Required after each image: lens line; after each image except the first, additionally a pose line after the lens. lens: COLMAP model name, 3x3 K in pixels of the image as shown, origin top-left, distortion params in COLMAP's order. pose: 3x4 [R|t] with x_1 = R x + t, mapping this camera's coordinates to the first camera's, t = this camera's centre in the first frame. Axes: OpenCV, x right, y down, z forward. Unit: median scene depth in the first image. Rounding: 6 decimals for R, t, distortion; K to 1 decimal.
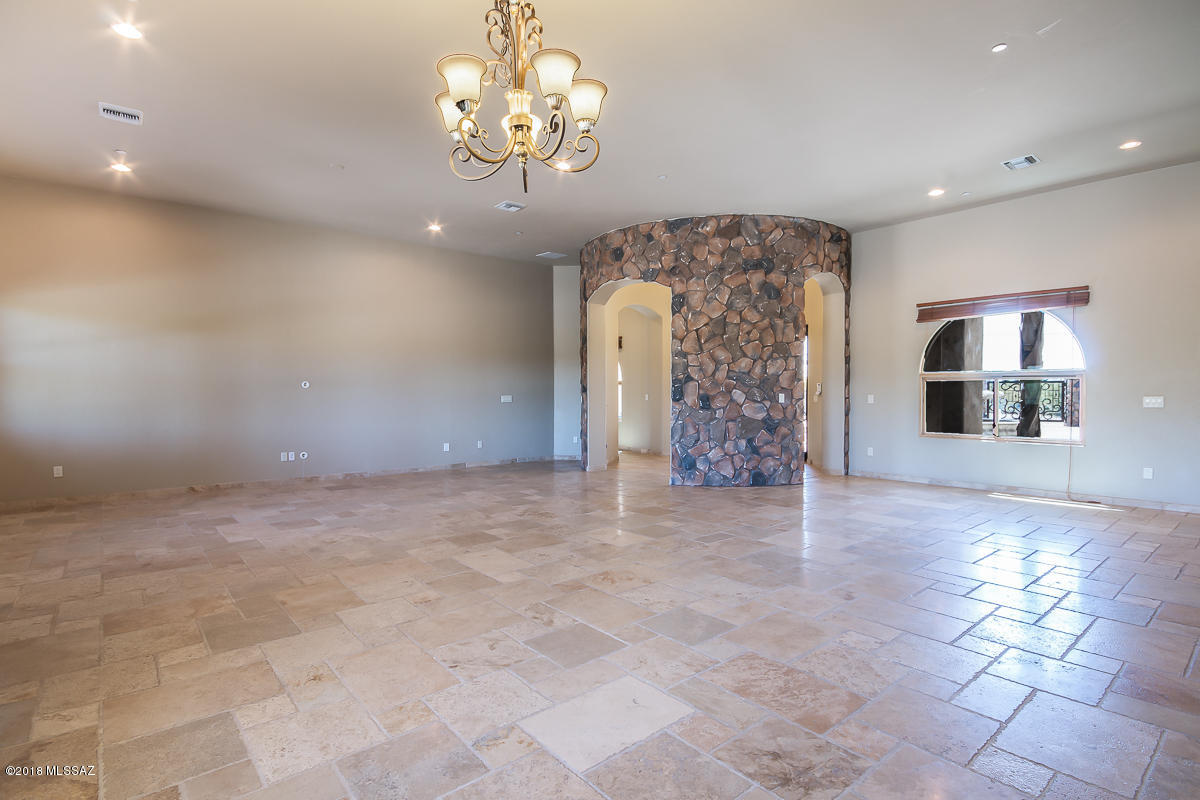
lens RADIAL K [[553.6, 0, 596.8], [0, 553.6, 397.1], [0, 0, 1]] dist [-0.000425, -0.007279]
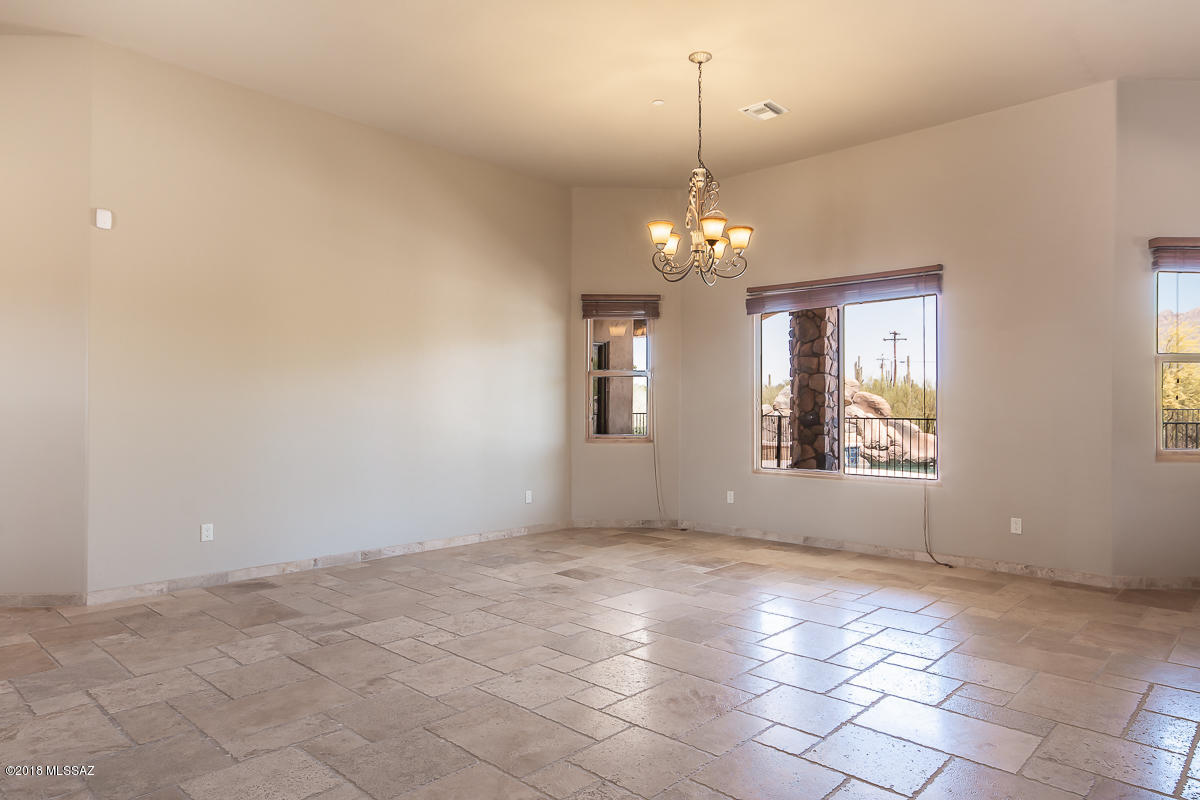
lens RADIAL K [[736.6, 0, 597.2], [0, 736.6, 407.8], [0, 0, 1]] dist [0.002362, 0.000334]
pose [[-0.992250, -0.001334, -0.124254, 0.278021], [-0.002562, 0.999949, 0.009722, -0.020216], [0.124234, 0.009965, -0.992203, 2.006251]]
